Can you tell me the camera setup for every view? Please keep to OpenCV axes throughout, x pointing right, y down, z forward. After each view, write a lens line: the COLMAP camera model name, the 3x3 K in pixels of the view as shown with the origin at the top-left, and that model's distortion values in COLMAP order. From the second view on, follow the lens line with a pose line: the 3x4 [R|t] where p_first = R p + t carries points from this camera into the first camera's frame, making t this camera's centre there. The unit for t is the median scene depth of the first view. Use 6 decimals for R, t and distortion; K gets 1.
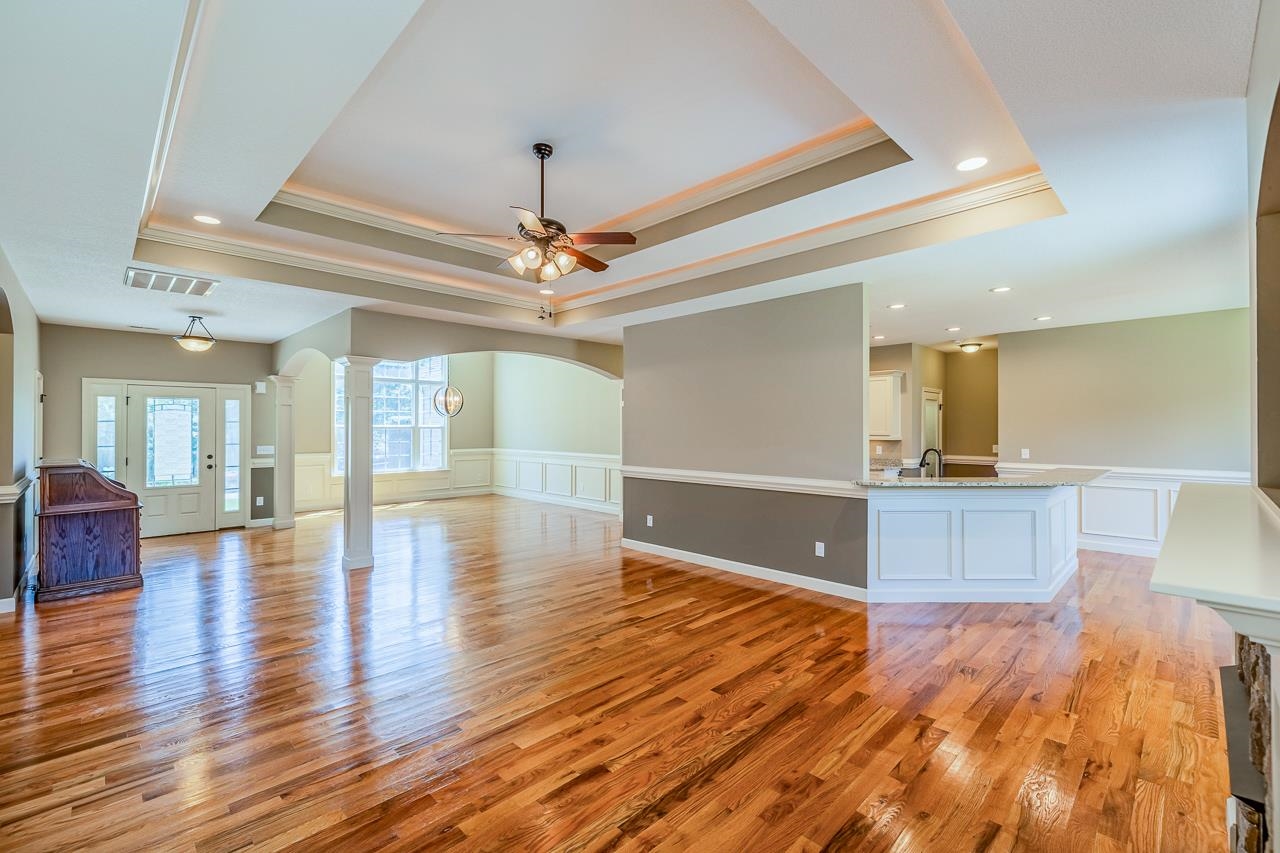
lens RADIAL K [[557.5, 0, 605.6], [0, 557.5, 423.2], [0, 0, 1]] dist [-0.000685, -0.000181]
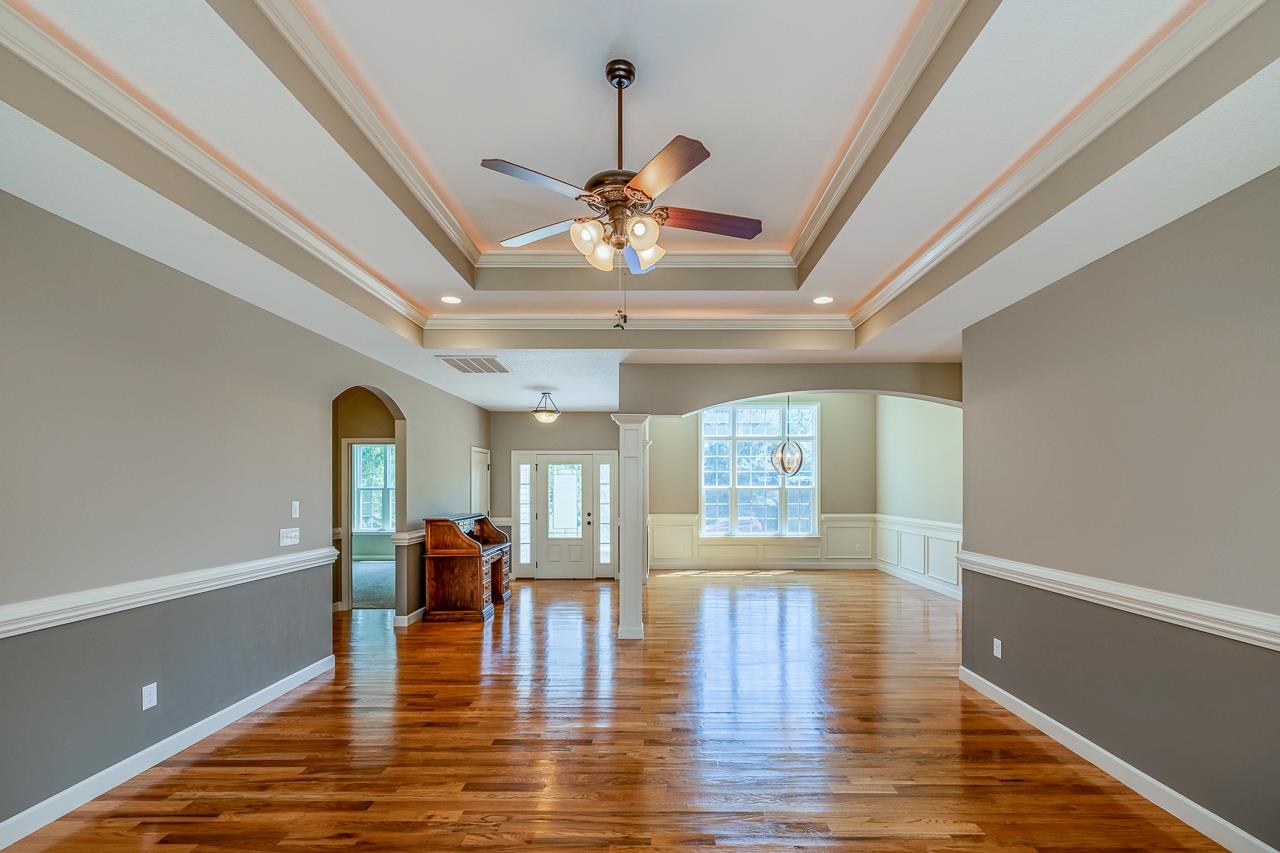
lens RADIAL K [[558.3, 0, 646.4], [0, 558.3, 486.4], [0, 0, 1]] dist [0.000726, 0.000075]
pose [[0.728601, -0.002695, -0.684934, 0.169499], [0.006427, 0.999975, 0.002902, -0.000065], [0.684909, -0.006517, 0.728600, 0.249560]]
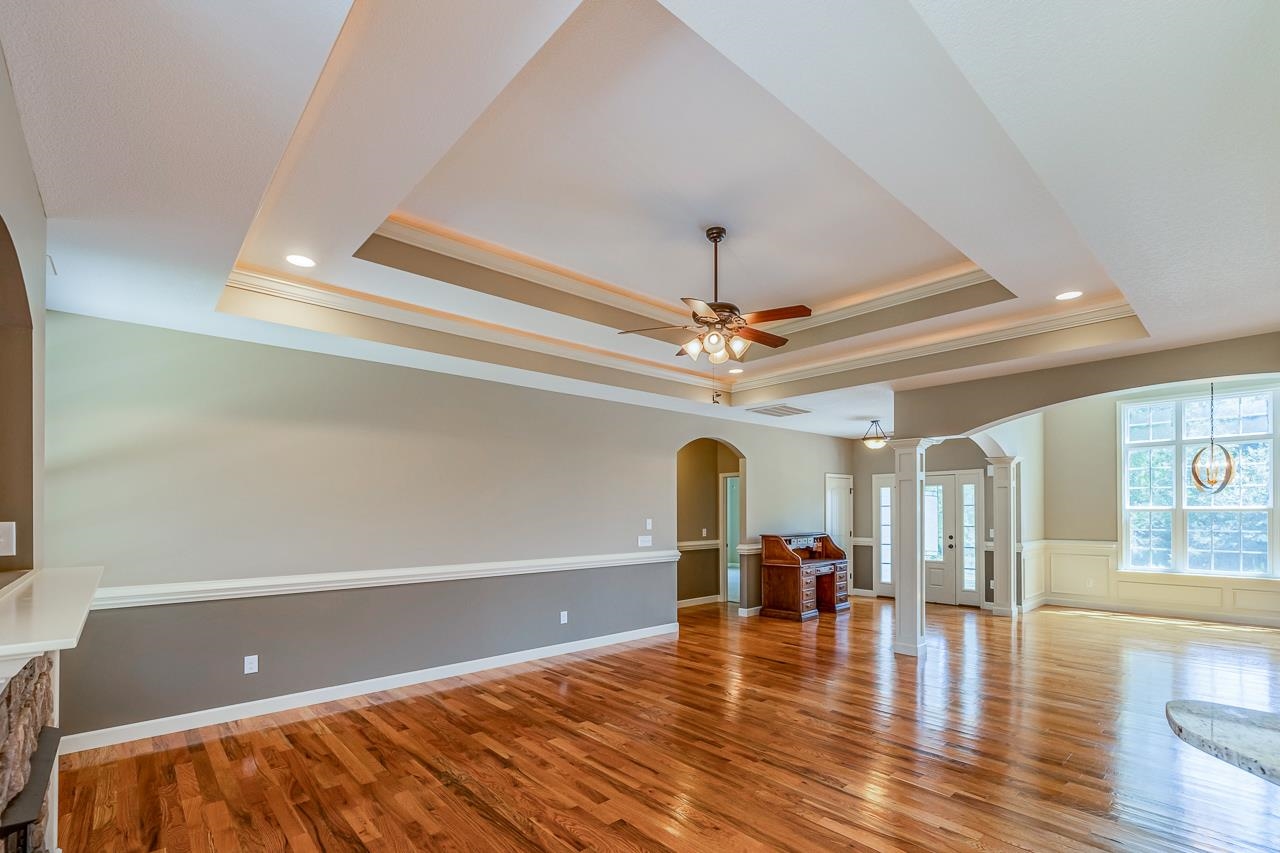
lens RADIAL K [[555.6, 0, 633.7], [0, 555.6, 505.8], [0, 0, 1]] dist [0.002553, 0.000244]
pose [[-0.013189, -0.009964, -0.999863, 0.406588], [0.012097, 0.999876, -0.010124, 0.001755], [0.999840, -0.012229, -0.013067, 0.401233]]
